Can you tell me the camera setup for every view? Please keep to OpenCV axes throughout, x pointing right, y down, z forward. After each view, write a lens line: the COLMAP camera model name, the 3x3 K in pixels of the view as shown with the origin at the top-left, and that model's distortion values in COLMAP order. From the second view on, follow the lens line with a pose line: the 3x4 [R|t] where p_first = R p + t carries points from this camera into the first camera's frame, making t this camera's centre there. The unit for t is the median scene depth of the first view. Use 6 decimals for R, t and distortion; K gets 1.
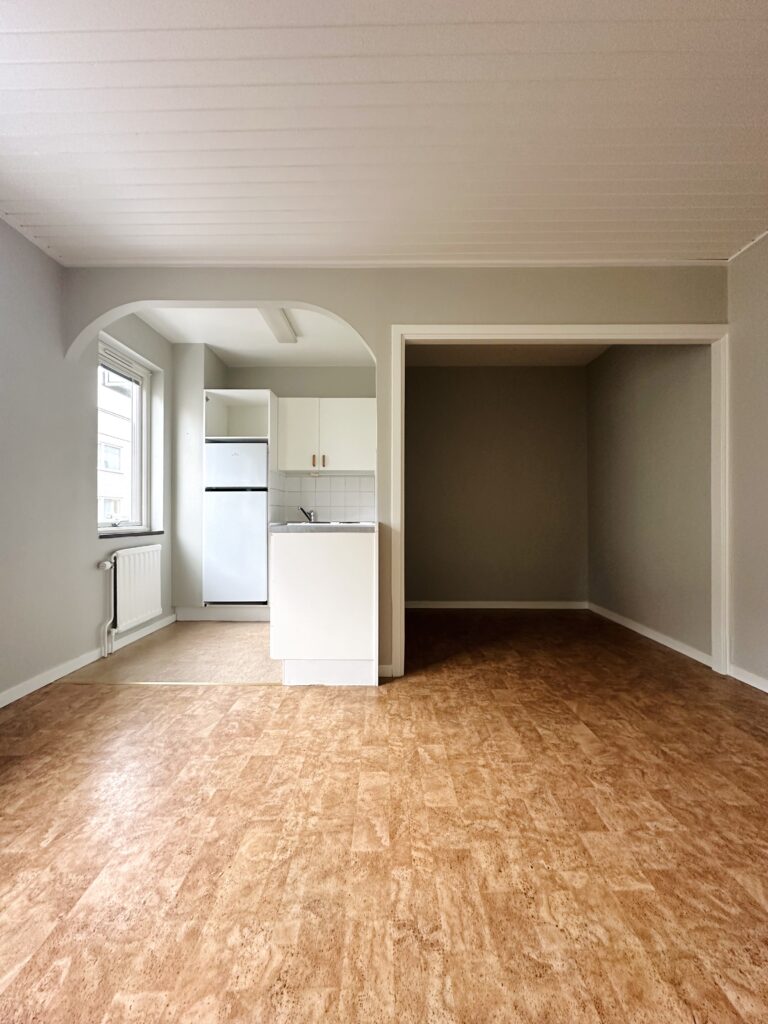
lens RADIAL K [[409.1, 0, 386.5], [0, 409.1, 508.9], [0, 0, 1]] dist [-0.002805, 0.000896]
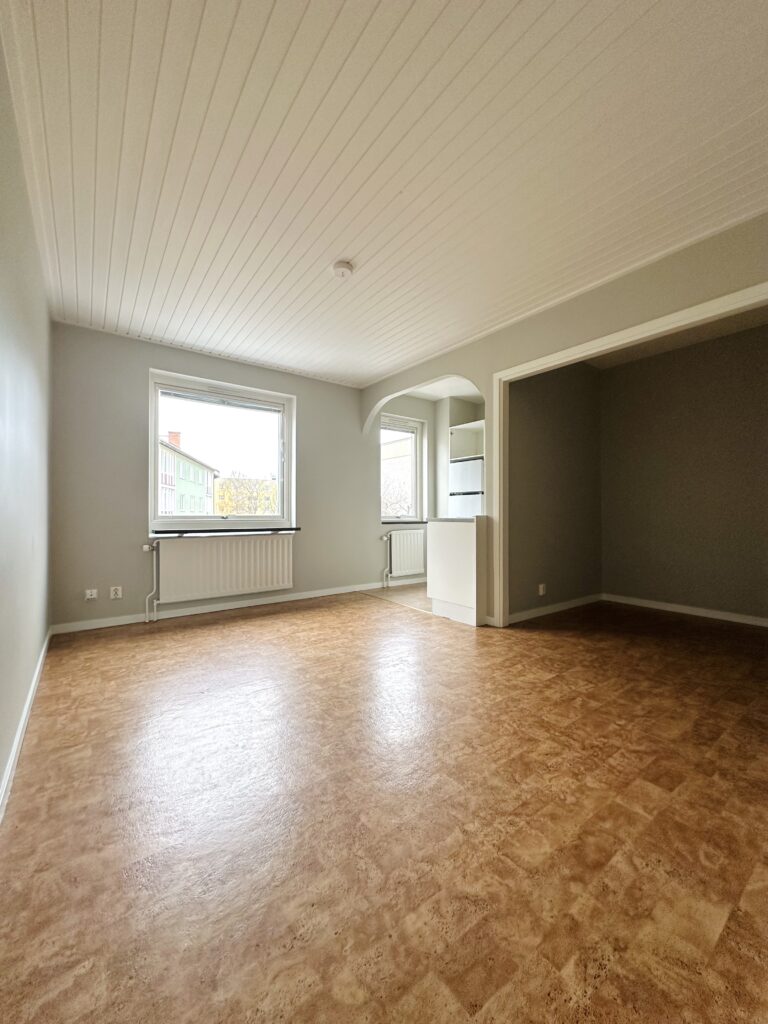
lens RADIAL K [[409.1, 0, 383.1], [0, 409.1, 510.5], [0, 0, 1]] dist [-0.002805, 0.000896]
pose [[0.602092, -0.004056, -0.798417, 0.855458], [0.009666, 0.999951, 0.002210, 0.007374], [0.798368, -0.009048, 0.602101, -0.135083]]
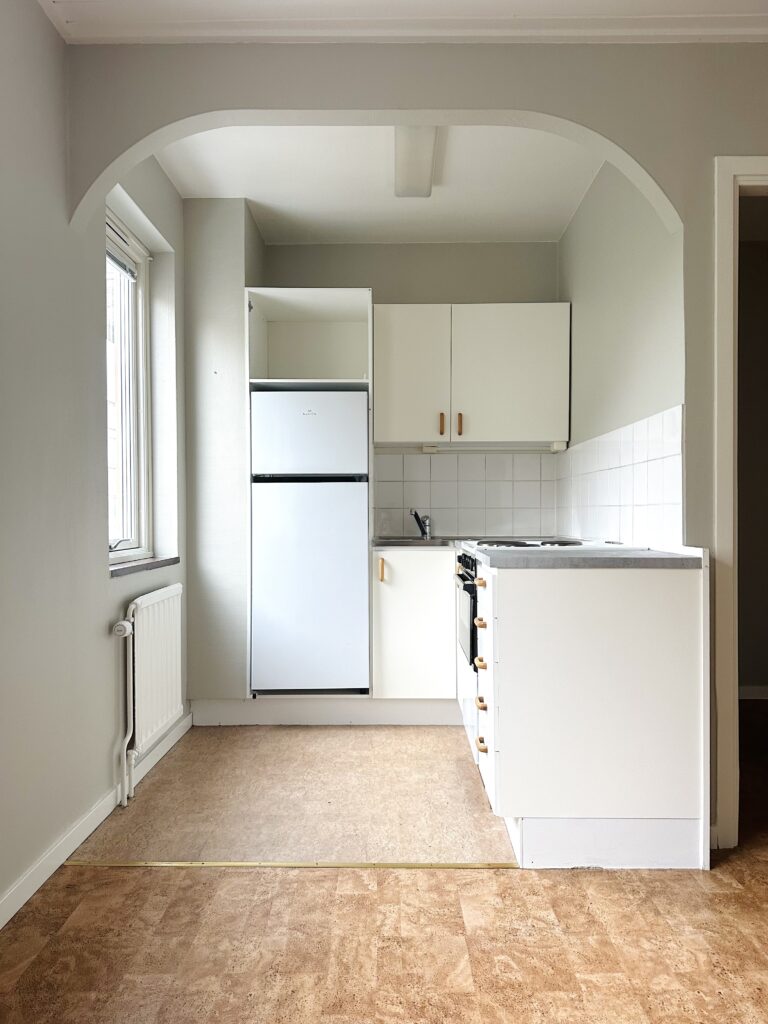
lens RADIAL K [[725.4, 0, 386.6], [0, 725.4, 513.5], [0, 0, 1]] dist [0.027623, -0.022965]
pose [[0.999998, -0.001950, -0.000991, -0.376841], [0.001965, 0.999866, 0.016251, -0.024525], [0.000960, -0.016253, 0.999867, 0.085043]]
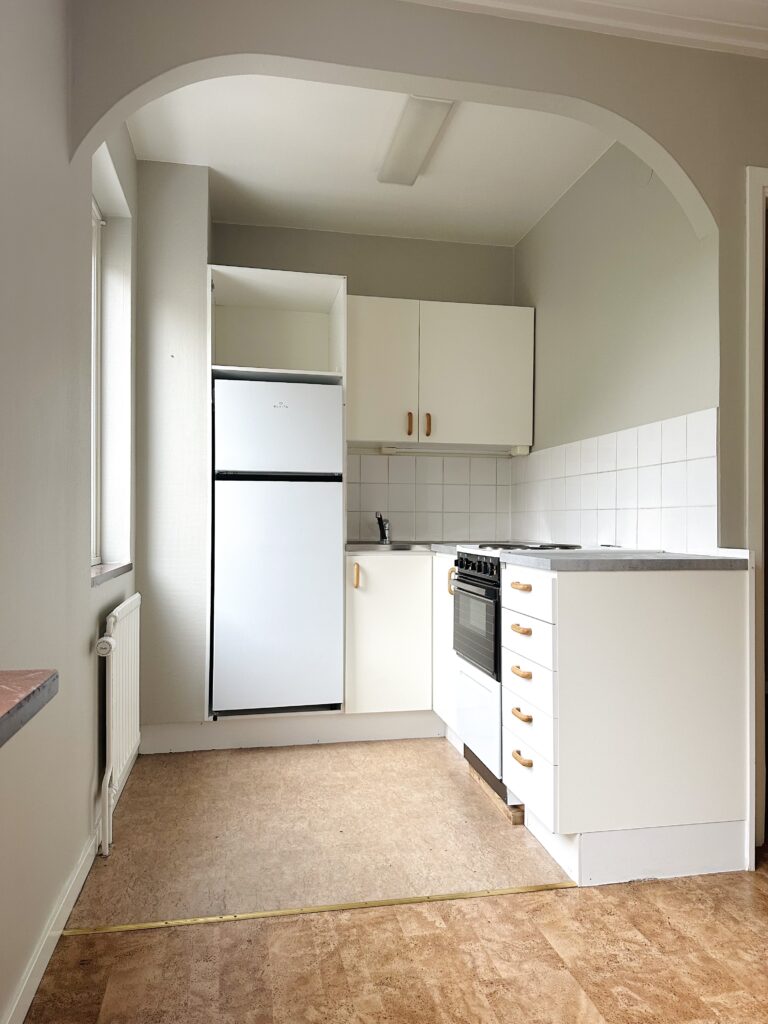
lens RADIAL K [[725.4, 0, 386.8], [0, 725.4, 514.3], [0, 0, 1]] dist [0.027623, -0.022965]
pose [[0.978691, 0.007439, 0.205202, -0.592331], [-0.008519, 0.999954, 0.004378, -0.011770], [-0.205160, -0.006033, 0.978710, 0.180137]]
